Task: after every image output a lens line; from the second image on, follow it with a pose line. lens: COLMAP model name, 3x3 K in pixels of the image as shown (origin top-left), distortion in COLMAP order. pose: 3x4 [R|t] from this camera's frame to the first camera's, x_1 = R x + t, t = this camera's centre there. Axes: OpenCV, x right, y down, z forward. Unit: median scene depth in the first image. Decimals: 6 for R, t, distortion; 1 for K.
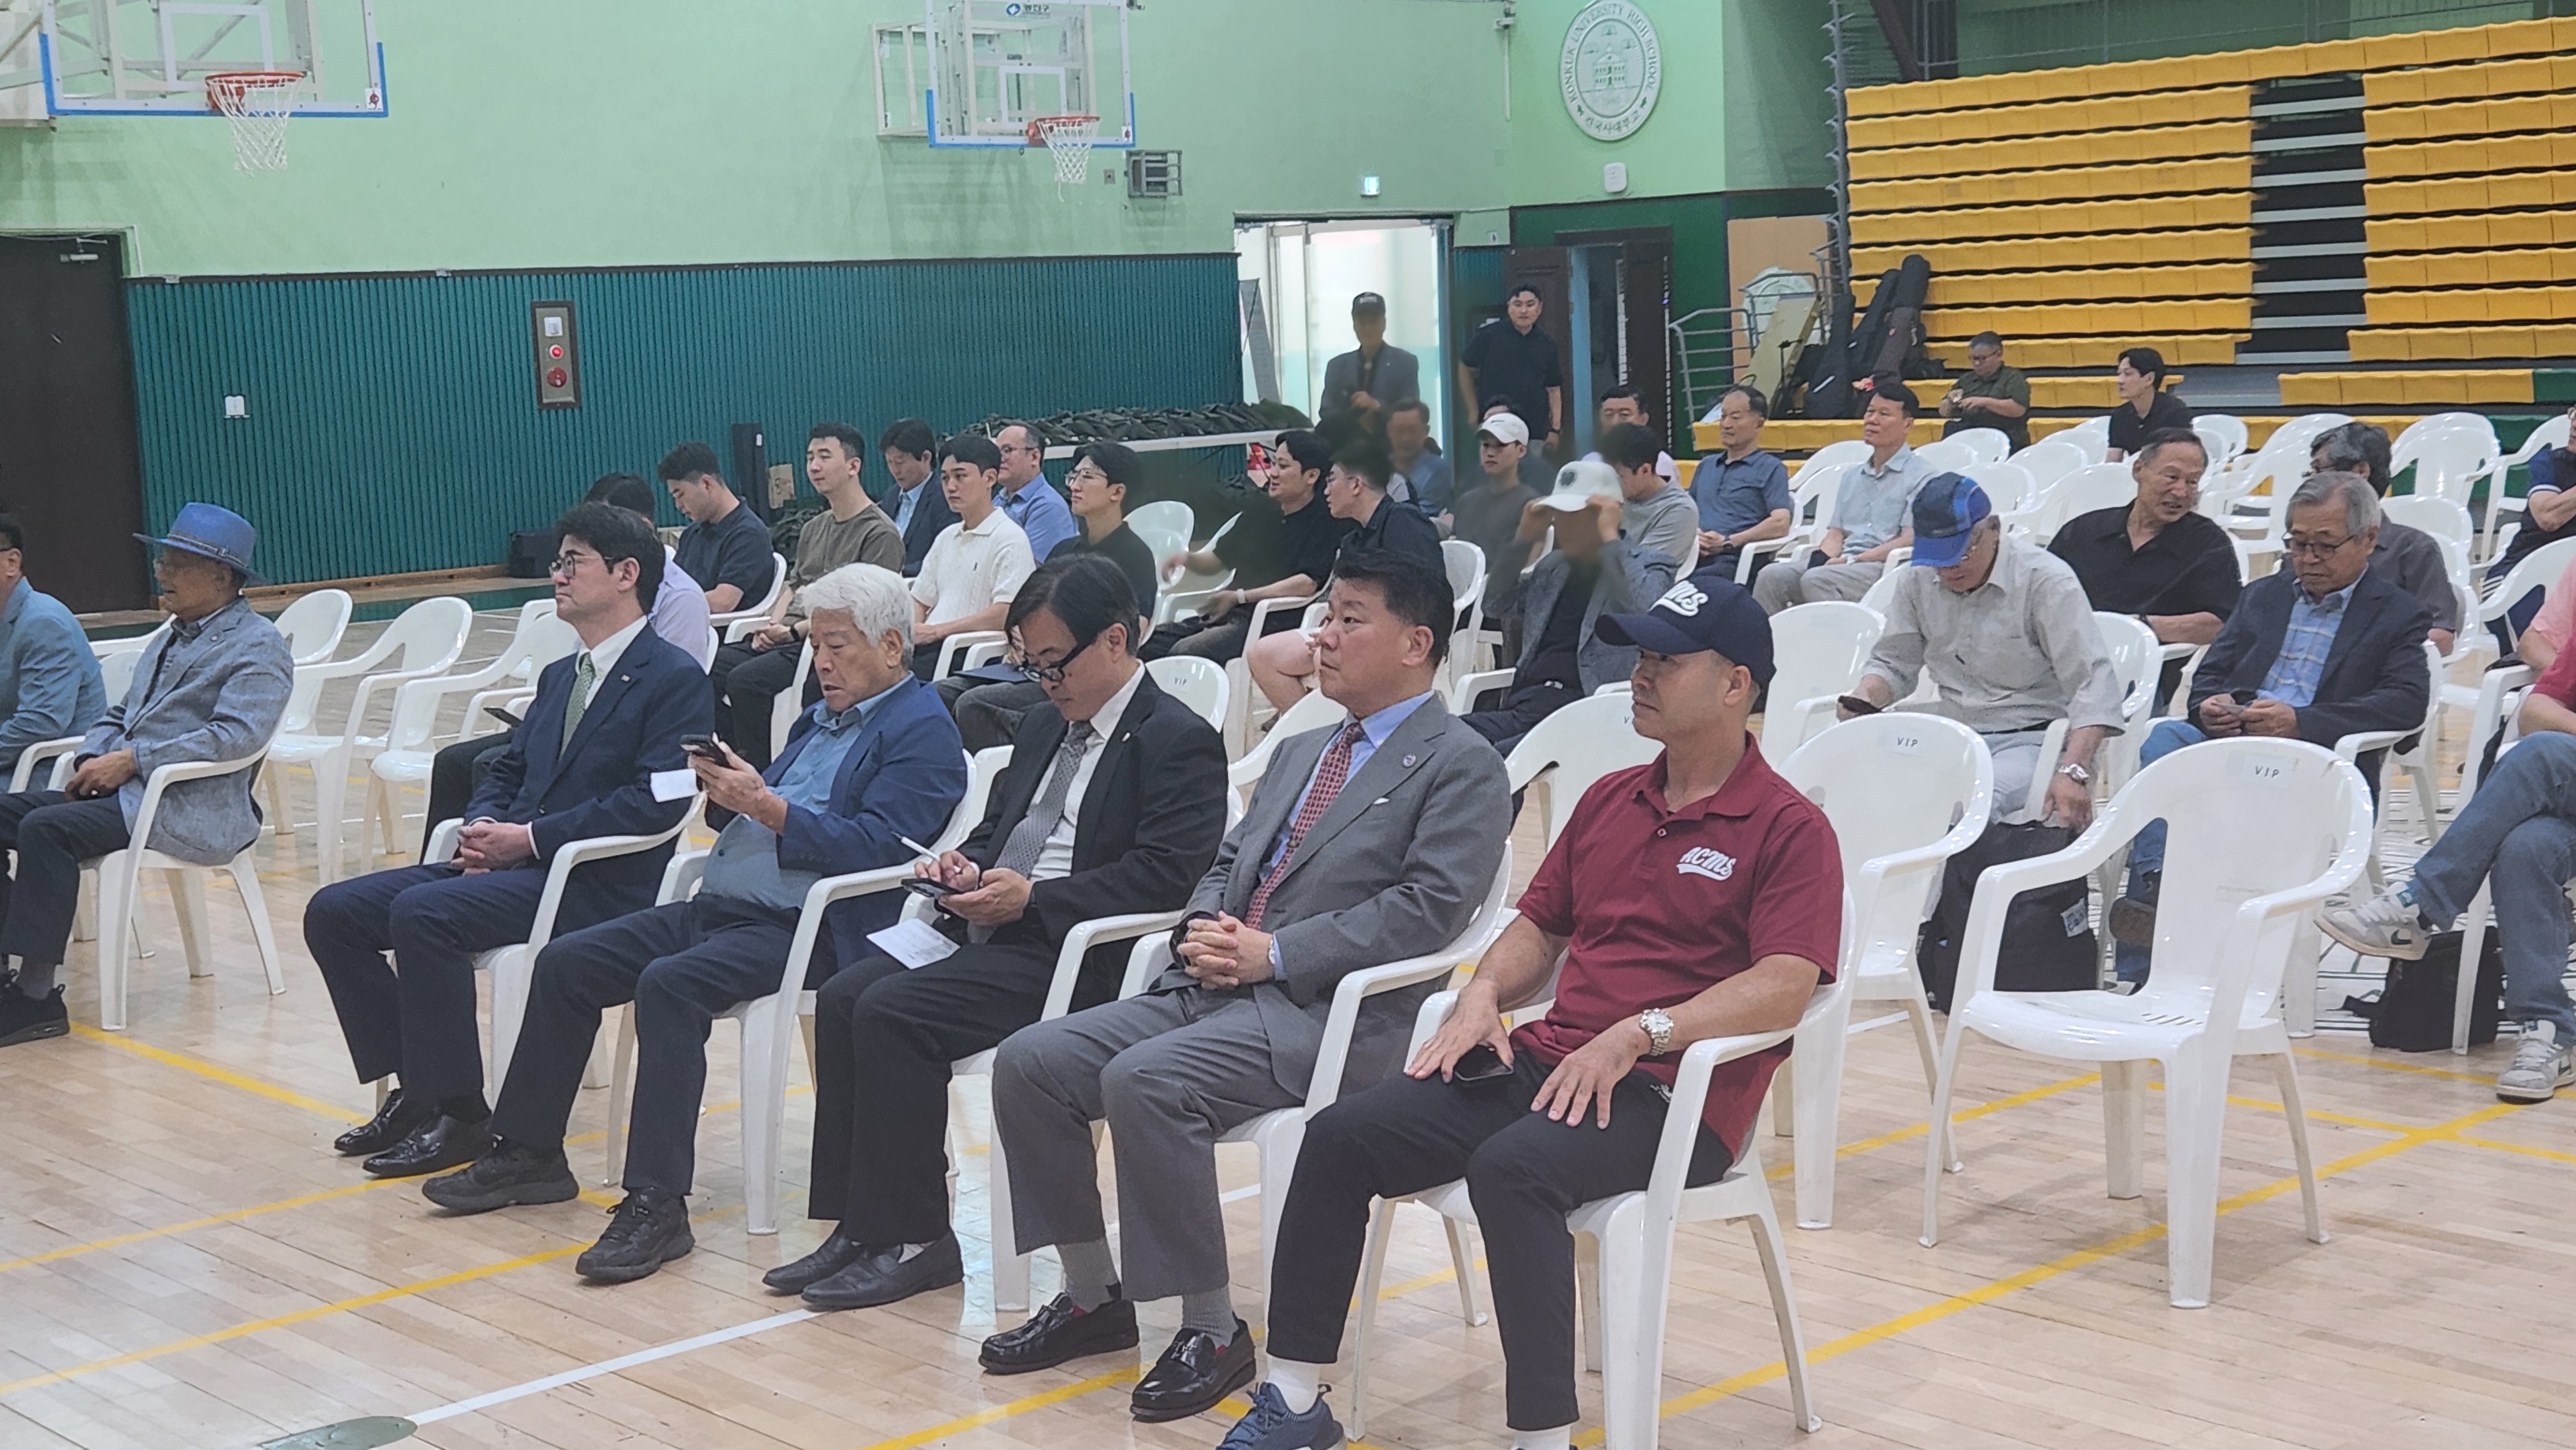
lens RADIAL K [[3181.5, 0, 1288.0], [0, 3181.5, 725.0], [0, 0, 1]] dist [0.078681, 0.049802]
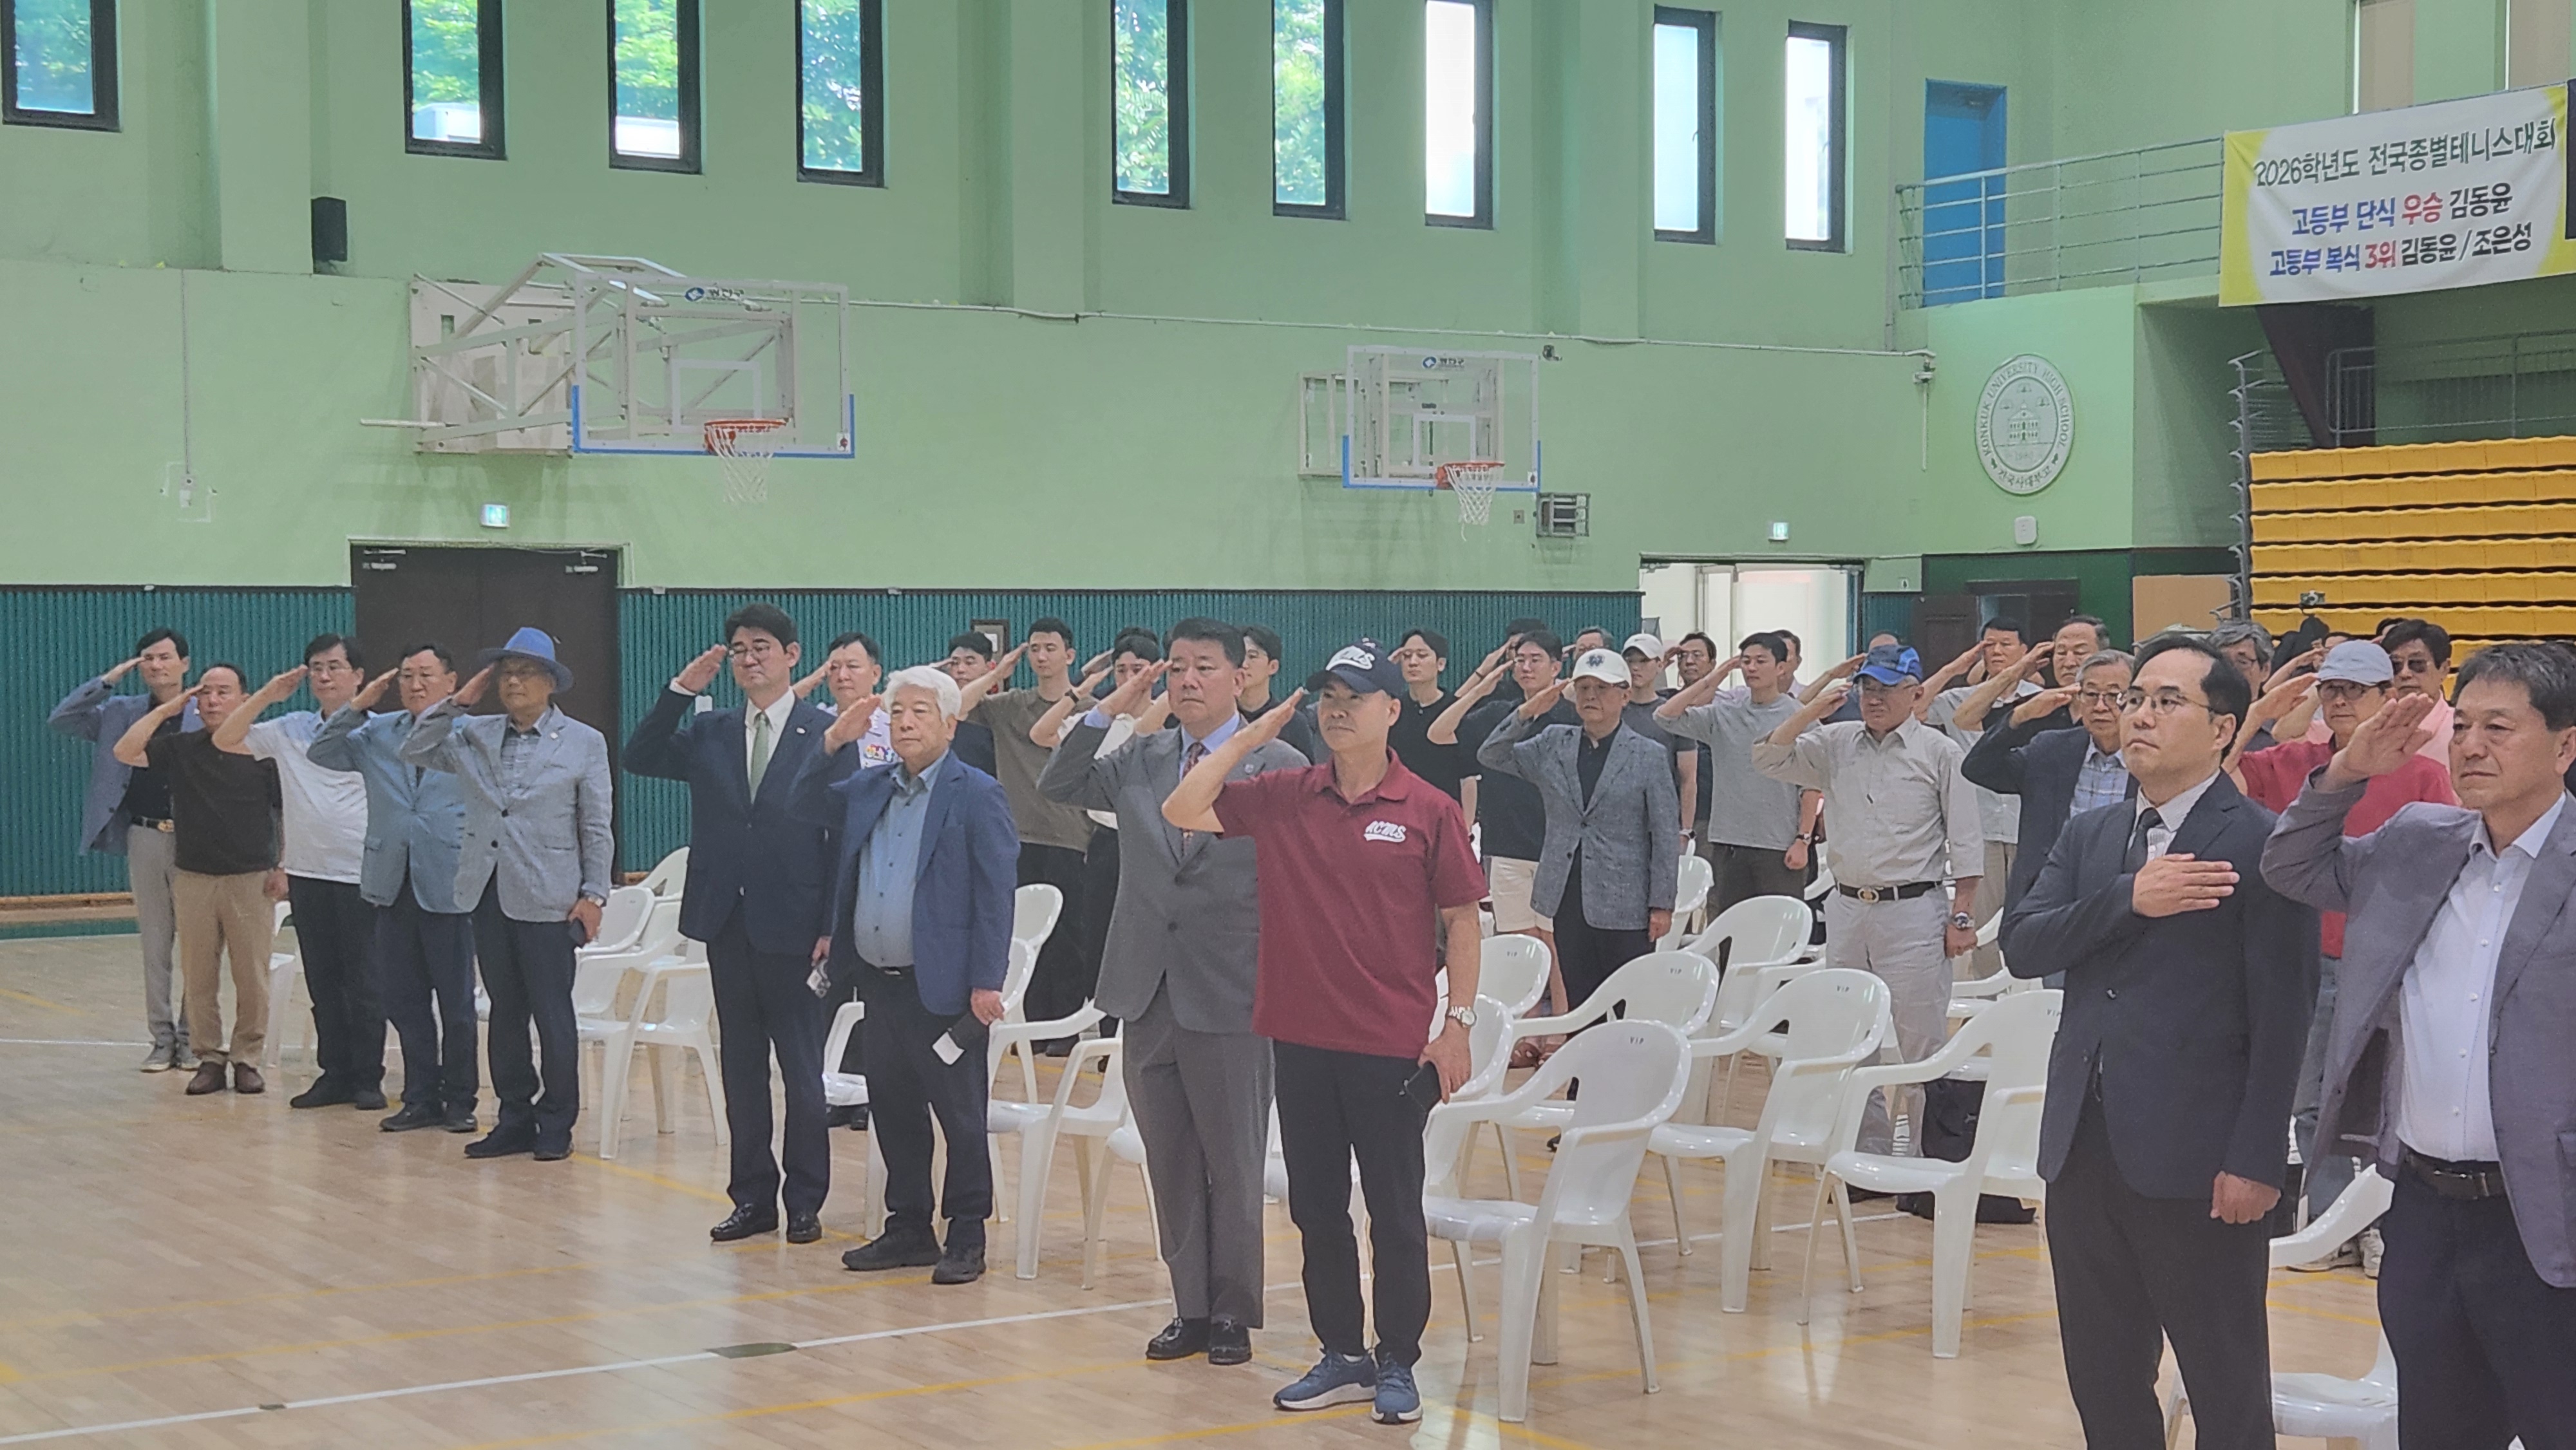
lens RADIAL K [[3490.6, 0, 1288.0], [0, 3490.6, 725.0], [0, 0, 1]] dist [0.085189, 0.011206]
pose [[0.988508, 0.039135, -0.146018, 0.040318], [-0.053743, 0.993786, -0.097479, 0.011972], [0.141295, 0.104206, 0.984468, -0.134812]]
